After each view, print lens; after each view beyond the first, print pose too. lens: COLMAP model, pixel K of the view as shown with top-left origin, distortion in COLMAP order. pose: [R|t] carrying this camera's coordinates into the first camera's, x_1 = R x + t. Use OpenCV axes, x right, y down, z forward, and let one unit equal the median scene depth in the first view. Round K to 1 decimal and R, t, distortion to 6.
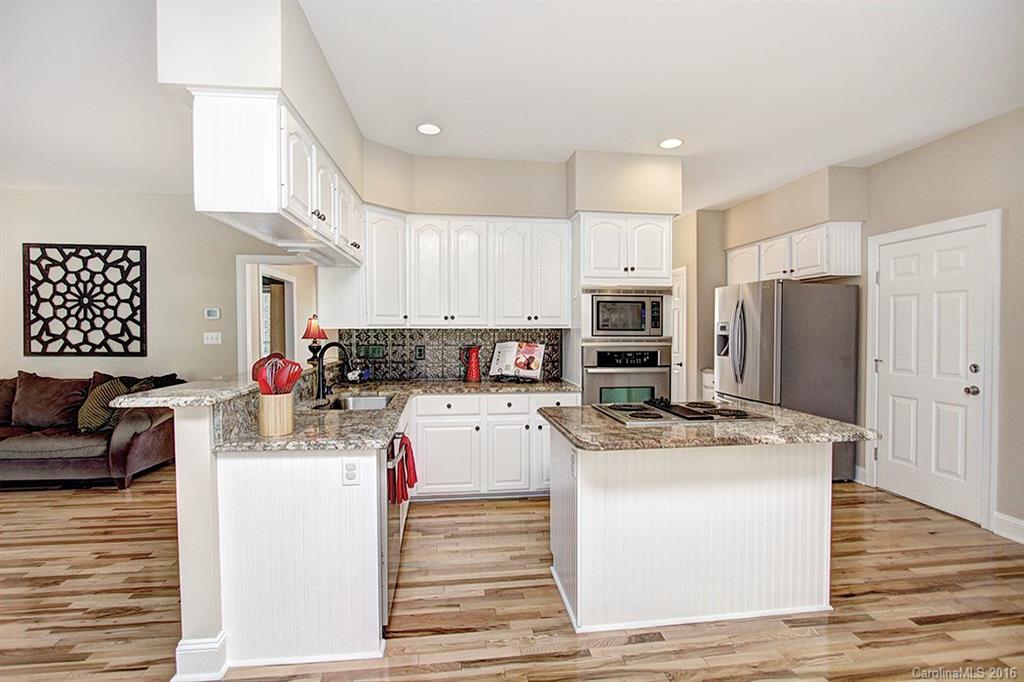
lens RADIAL K [[476.4, 0, 510.7], [0, 476.4, 336.7], [0, 0, 1]] dist [-0.002523, -0.000168]
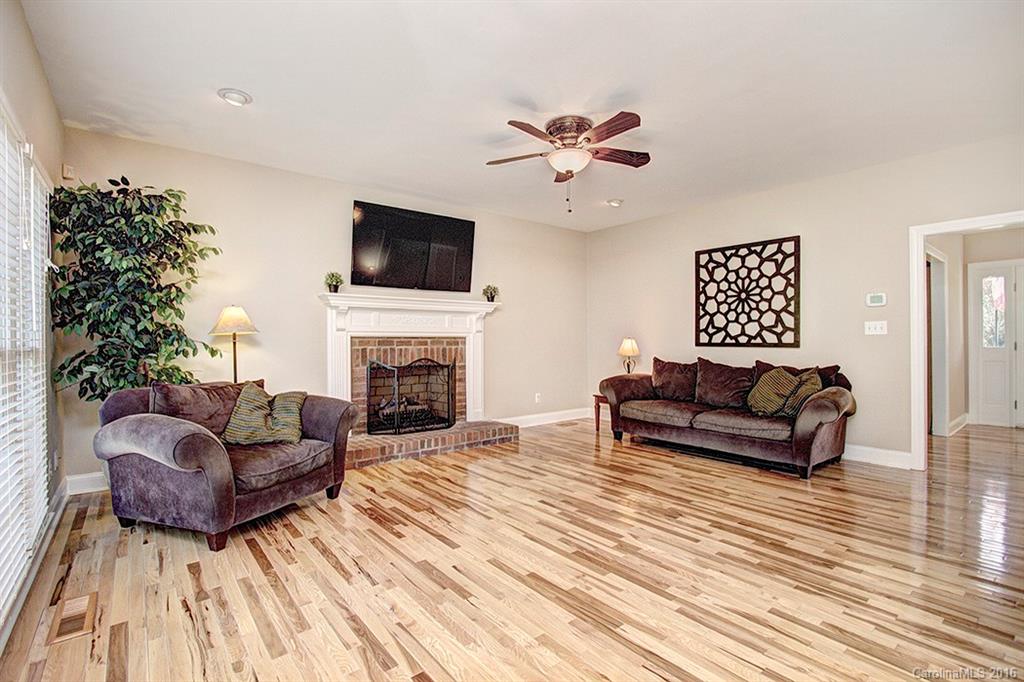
lens RADIAL K [[474.3, 0, 512.0], [0, 474.3, 341.0], [0, 0, 1]] dist [-0.020397, 0.000154]
pose [[0.529497, -0.000960, -0.848311, -0.259302], [-0.012921, 0.999874, -0.009196, 0.045031], [0.848213, 0.015830, 0.529418, -0.018947]]
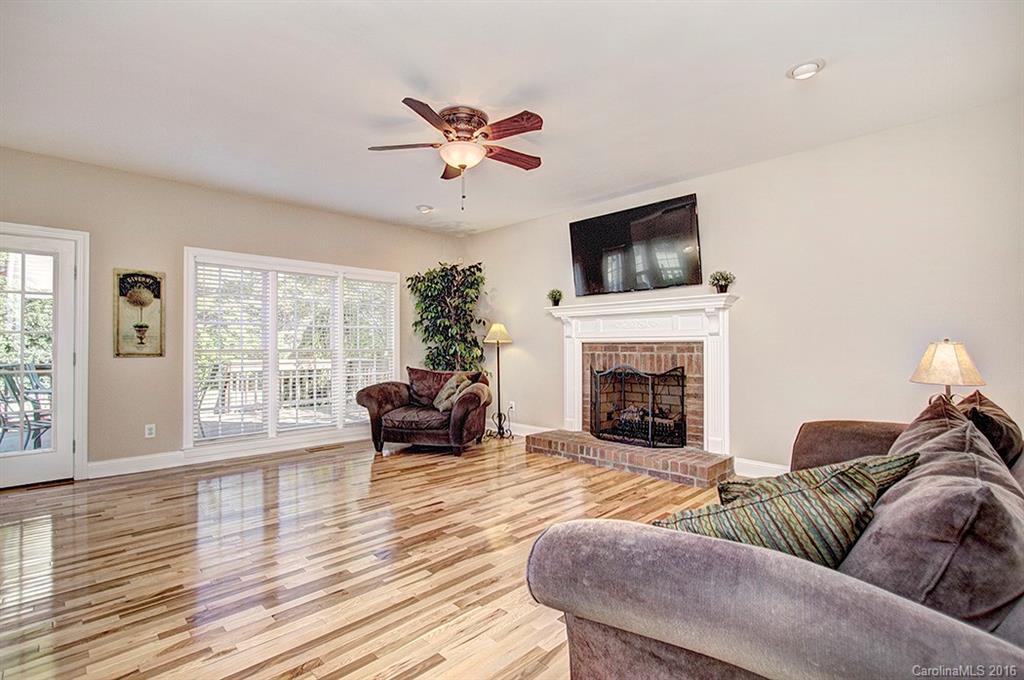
lens RADIAL K [[474.3, 0, 512.0], [0, 474.3, 340.0], [0, 0, 1]] dist [-0.020397, 0.000154]
pose [[-0.787467, -0.008307, -0.616301, -0.465223], [-0.011646, 0.999931, 0.001403, 0.025428], [0.616247, 0.008283, -0.787510, 1.011107]]
